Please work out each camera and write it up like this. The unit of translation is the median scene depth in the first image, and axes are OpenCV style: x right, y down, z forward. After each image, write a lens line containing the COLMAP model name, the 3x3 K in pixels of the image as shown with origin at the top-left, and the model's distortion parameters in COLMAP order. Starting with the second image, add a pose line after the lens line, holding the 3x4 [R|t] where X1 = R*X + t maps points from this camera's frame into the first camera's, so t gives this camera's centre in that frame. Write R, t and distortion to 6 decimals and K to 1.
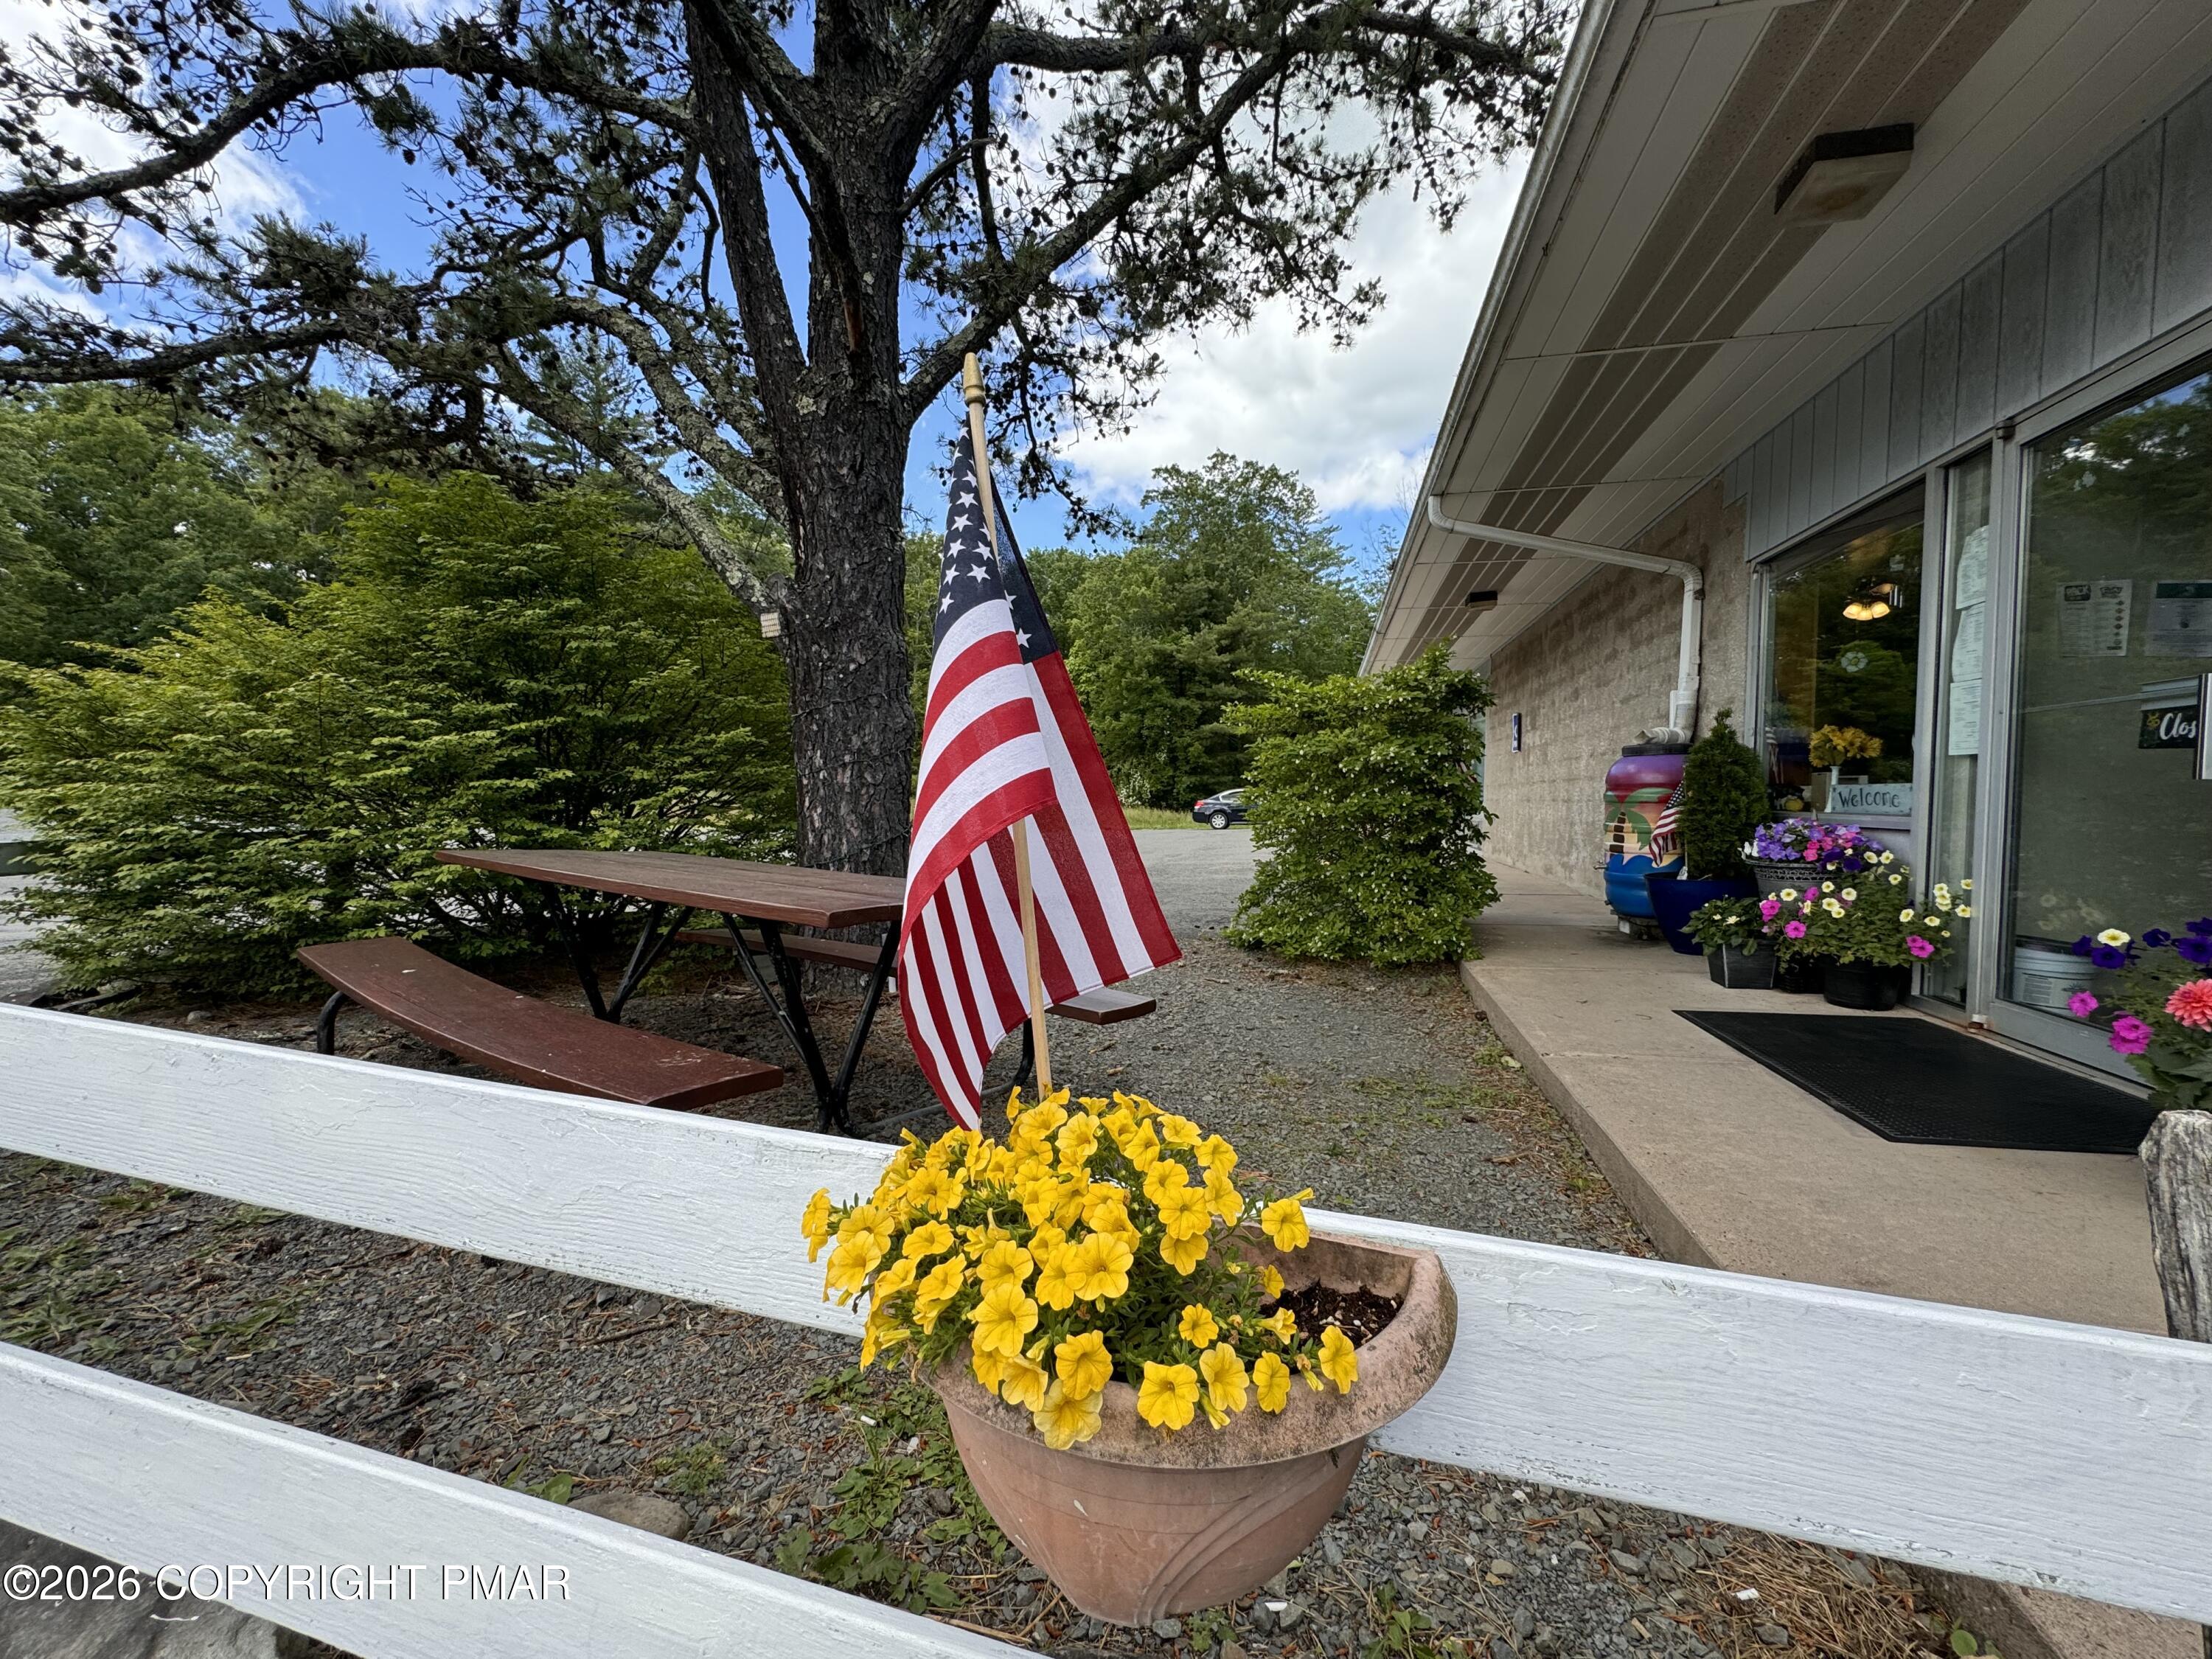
lens RADIAL K [[881.5, 0, 1107.7], [0, 881.5, 826.8], [0, 0, 1]] dist [-0.001635, 0.000174]
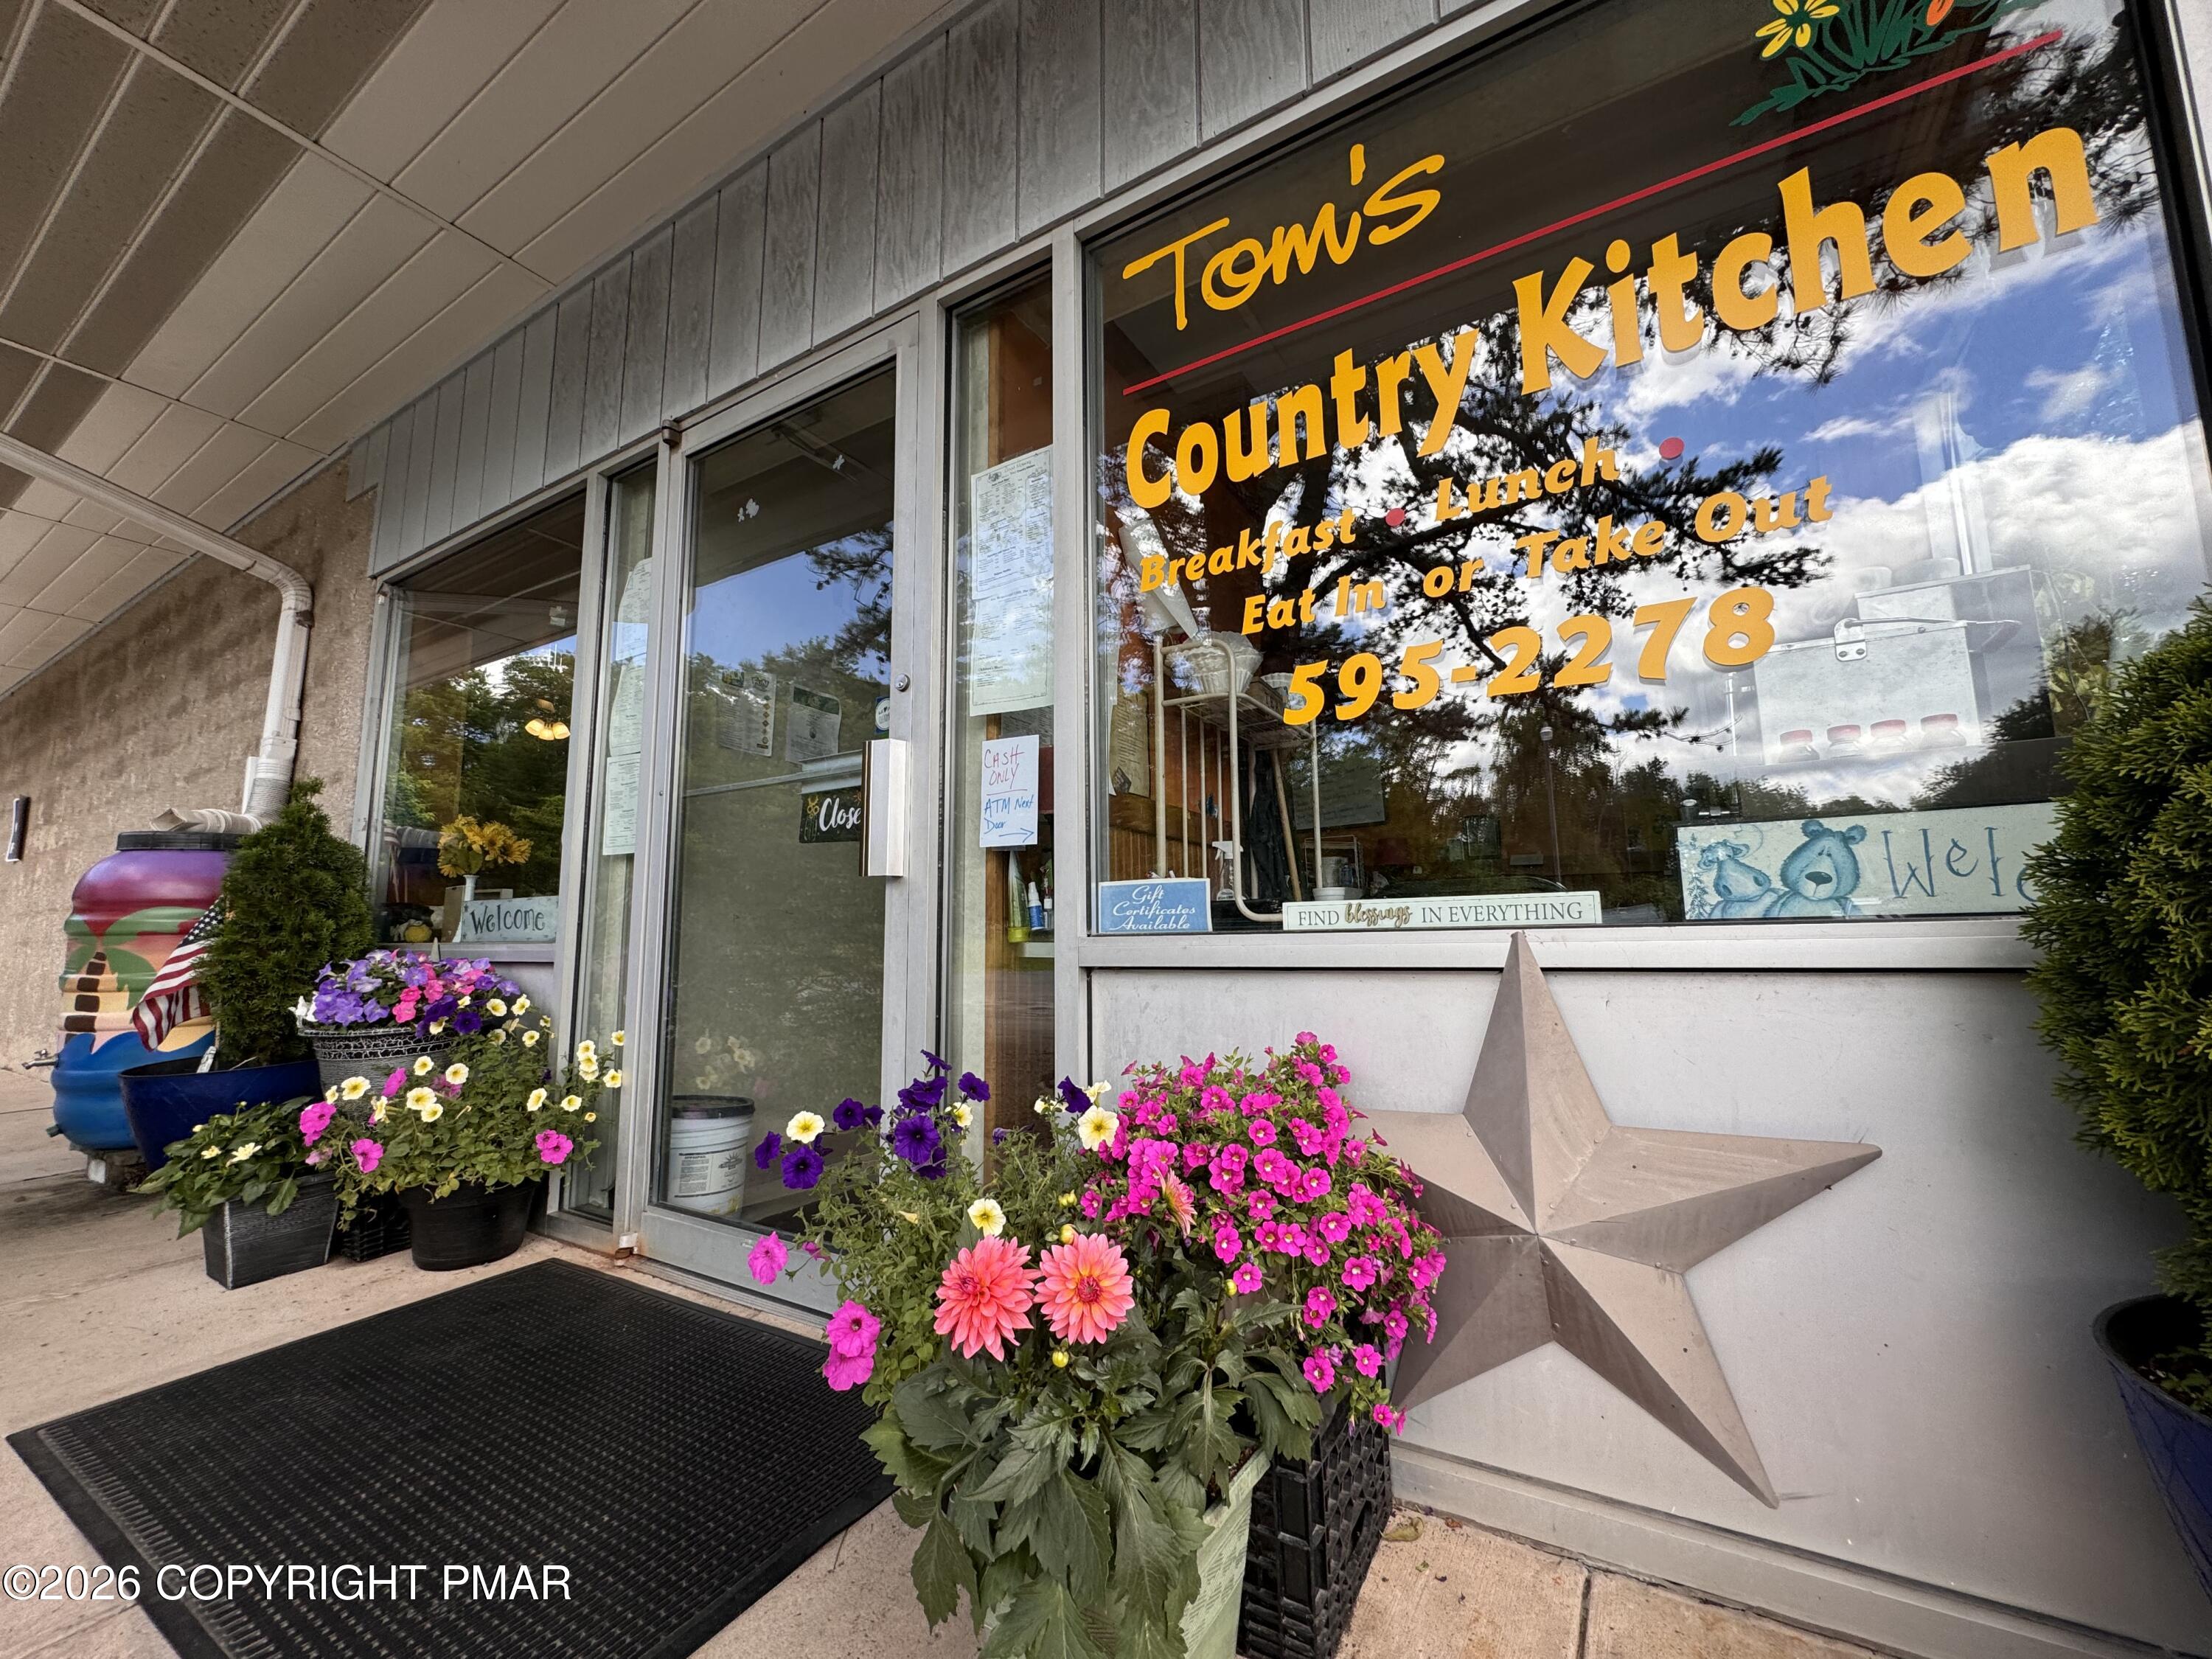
lens RADIAL K [[881.5, 0, 1106.1], [0, 881.5, 827.1], [0, 0, 1]] dist [-0.001635, 0.000174]
pose [[0.306548, 0.106905, 0.945833, 0.358519], [0.047983, 0.990674, -0.127525, 0.006893], [-0.950645, 0.084477, 0.298560, 0.352858]]
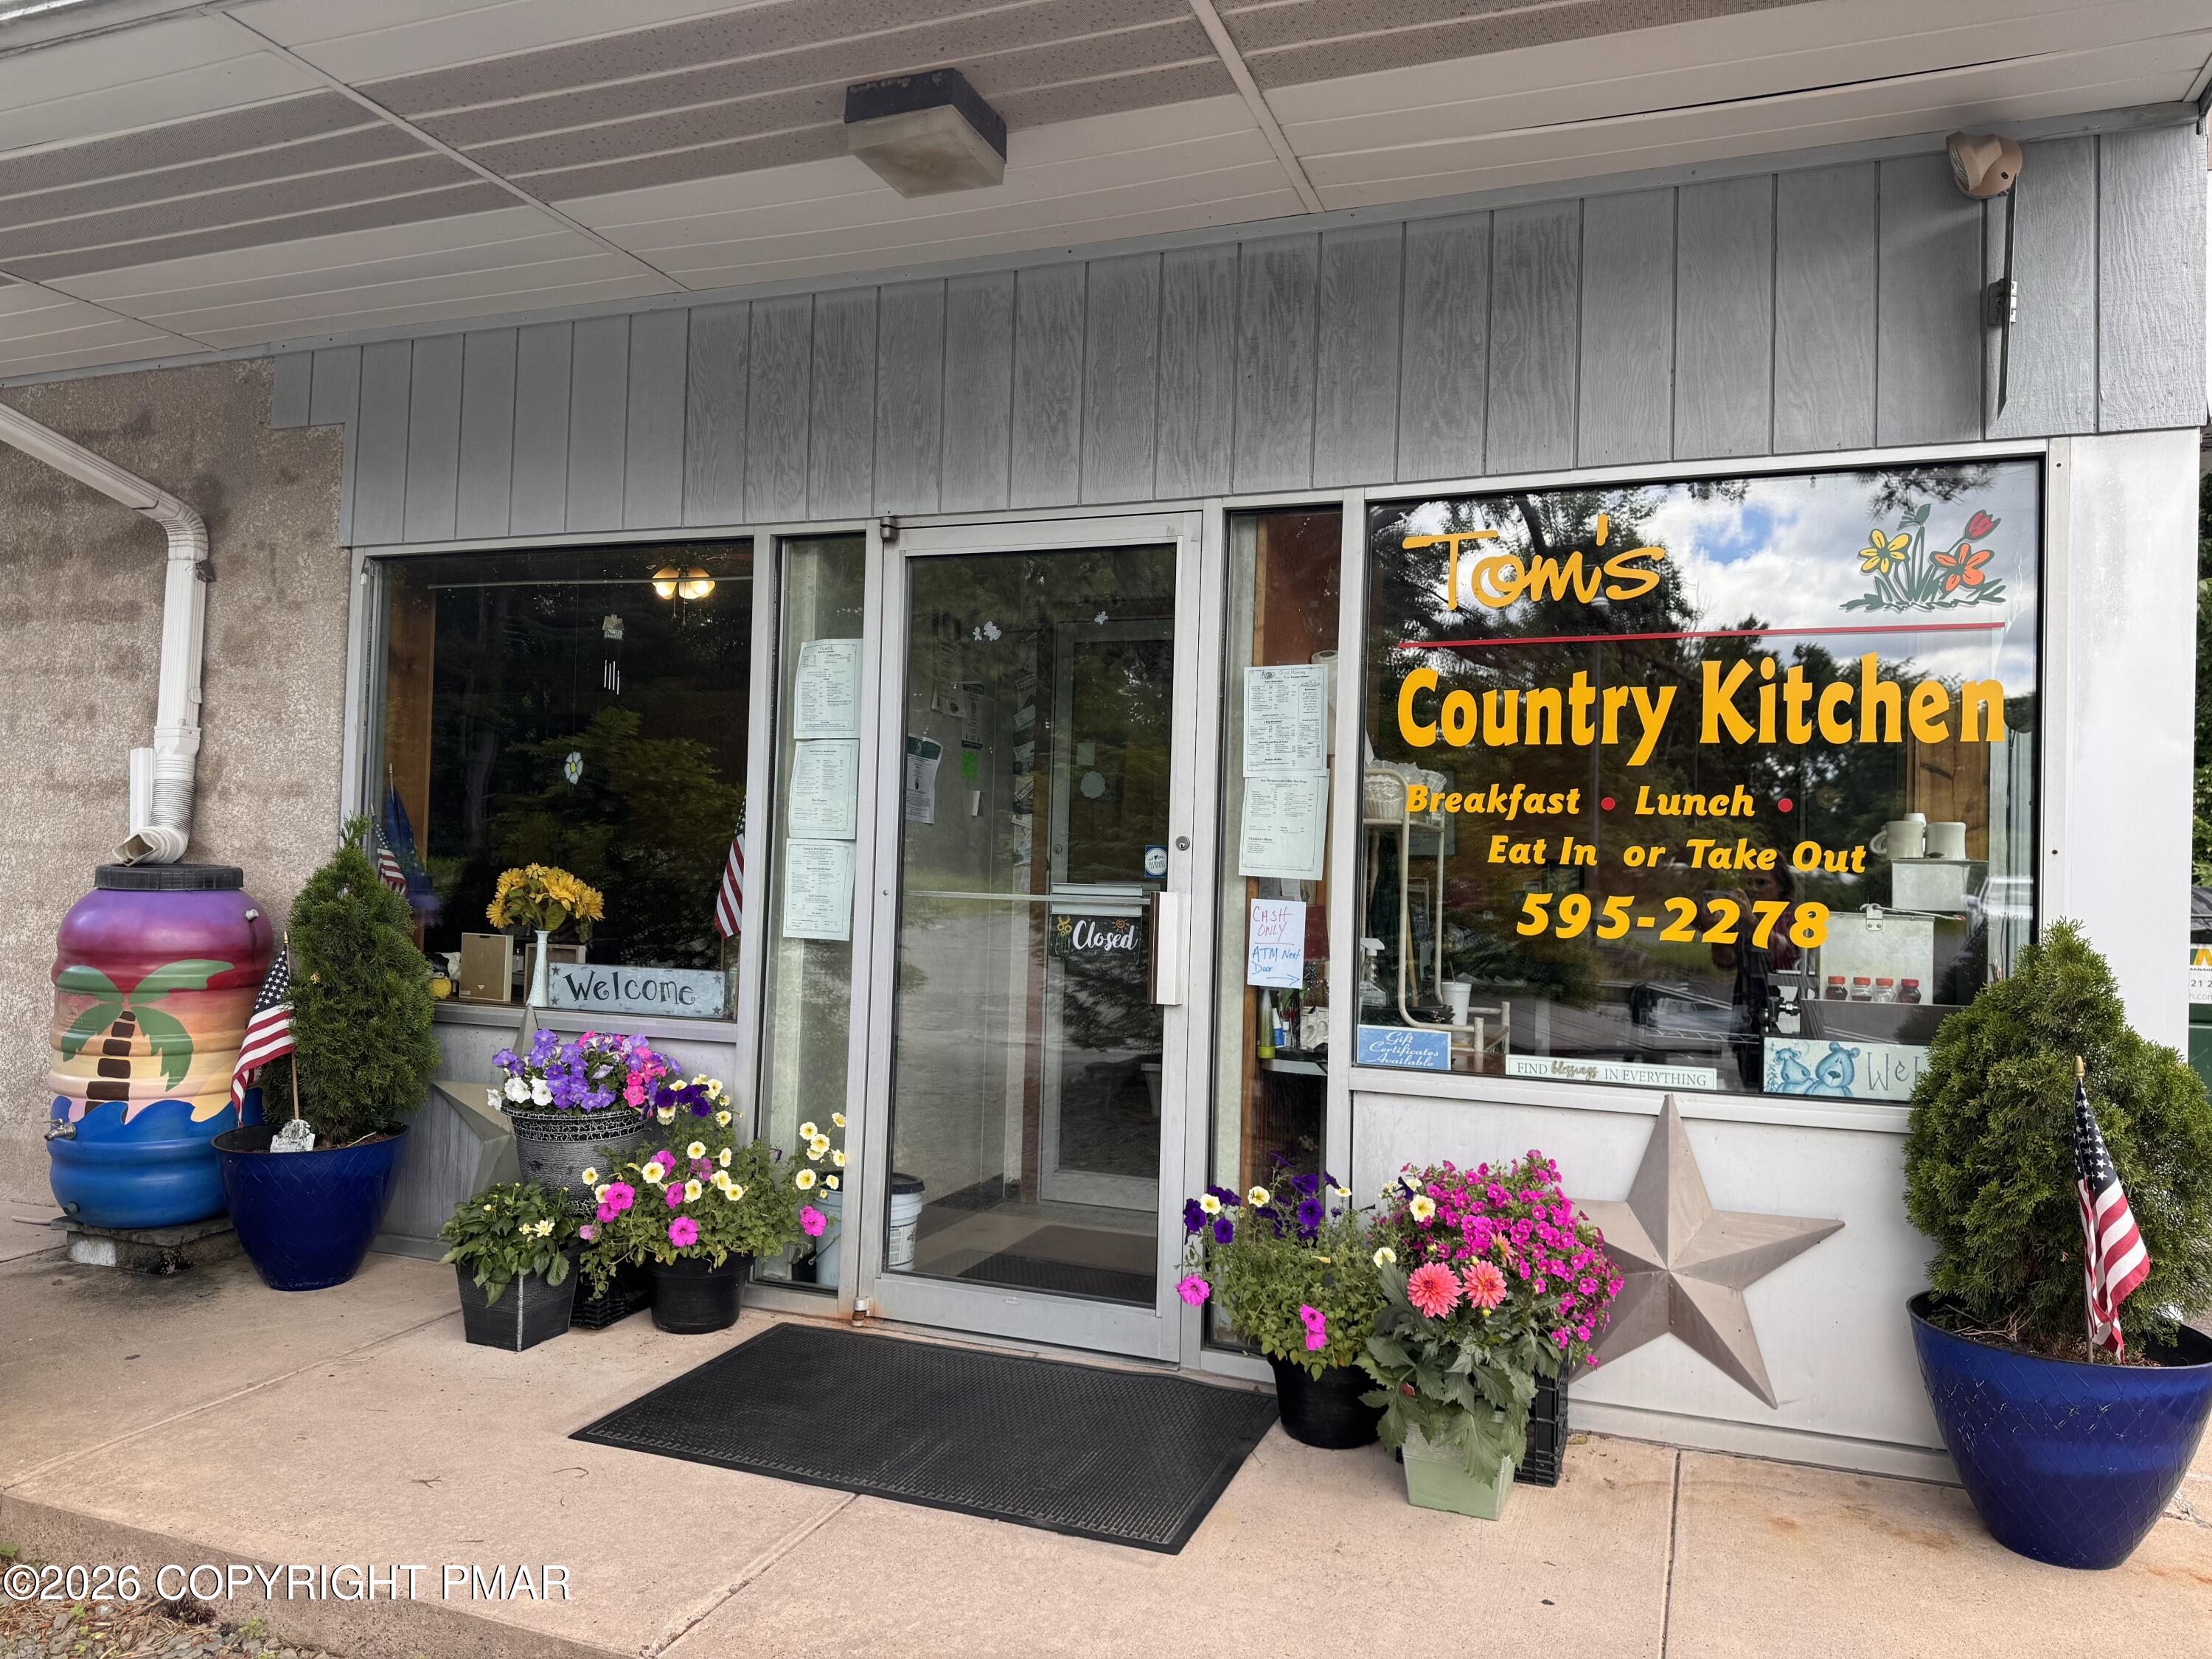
lens RADIAL K [[1540.3, 0, 1112.6], [0, 1540.3, 834.9], [0, 0, 1]] dist [0.070112, -0.085976]
pose [[0.131964, 0.017894, 0.991093, -0.237681], [0.008932, 0.999775, -0.019240, -0.124987], [-0.991214, 0.011392, 0.131775, 0.509864]]
